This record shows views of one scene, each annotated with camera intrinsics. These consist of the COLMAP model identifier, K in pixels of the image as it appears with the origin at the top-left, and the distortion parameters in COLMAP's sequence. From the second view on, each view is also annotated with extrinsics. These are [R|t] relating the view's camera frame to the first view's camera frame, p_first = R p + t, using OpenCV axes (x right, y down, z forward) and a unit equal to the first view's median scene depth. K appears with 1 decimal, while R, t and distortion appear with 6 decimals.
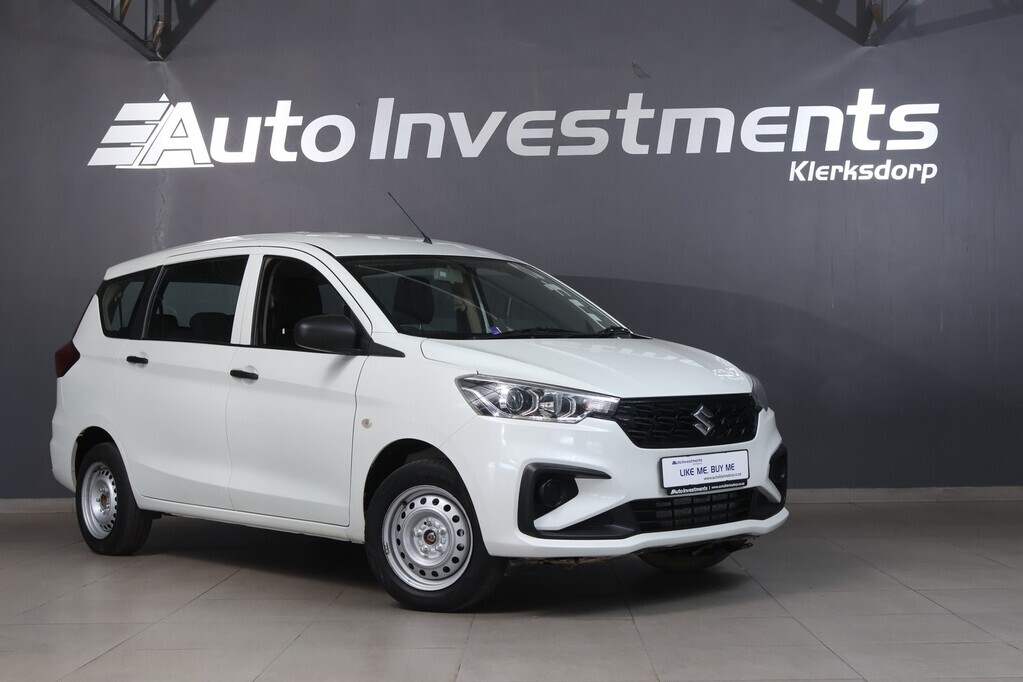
lens RADIAL K [[1510.9, 0, 505.1], [0, 1510.9, 337.4], [0, 0, 1]] dist [-0.034876, 0.000000]
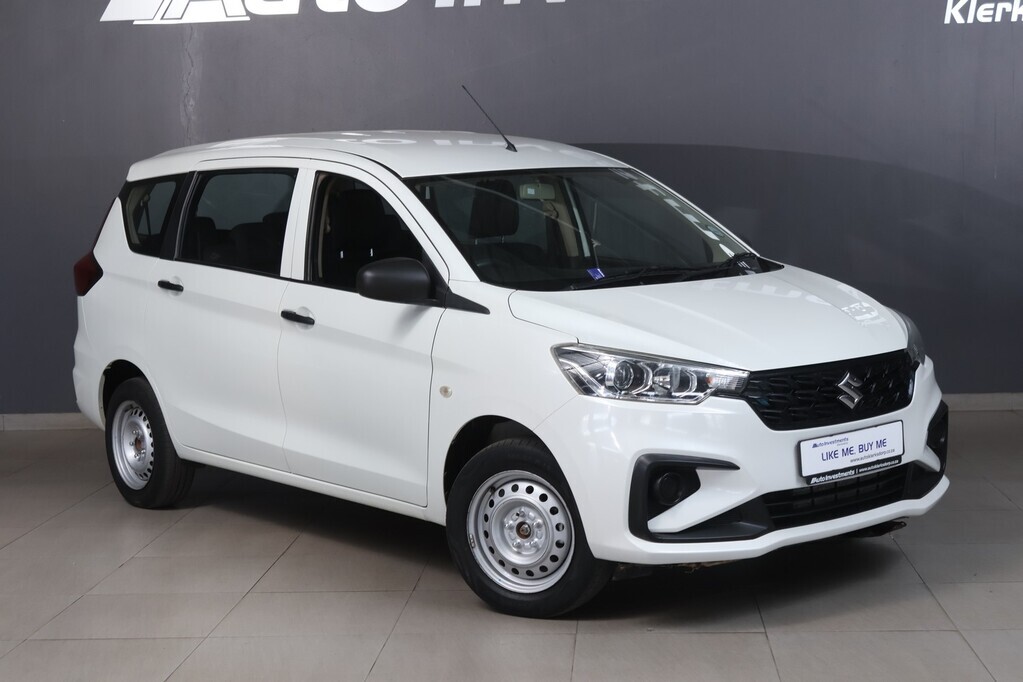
lens RADIAL K [[1743.6, 0, 505.3], [0, 1743.6, 350.4], [0, 0, 1]] dist [0.009012, 0.000000]
pose [[0.998746, -0.010998, -0.048831, -0.008106], [0.017105, 0.991823, 0.126470, -0.067551], [0.047041, -0.127146, 0.990768, 0.031123]]
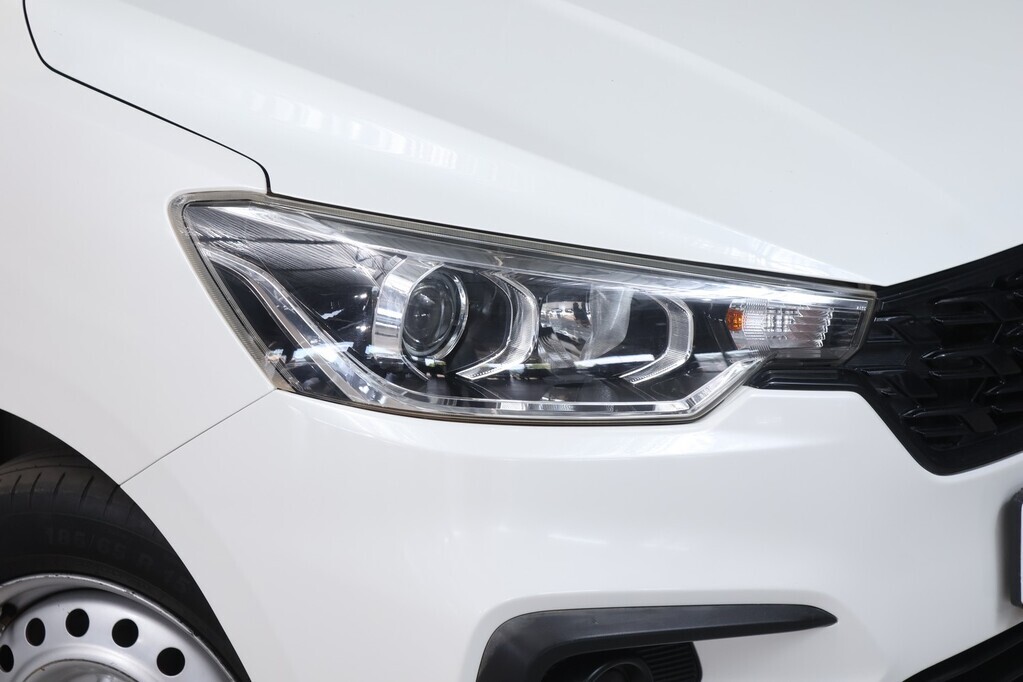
lens RADIAL K [[2526.8, 0, 515.2], [0, 2526.8, 338.1], [0, 0, 1]] dist [-0.271094, 0.000000]
pose [[0.995286, -0.037640, 0.089386, -0.011479], [0.002793, 0.932361, 0.361517, -0.068158], [-0.096947, -0.359563, 0.928071, 0.450482]]
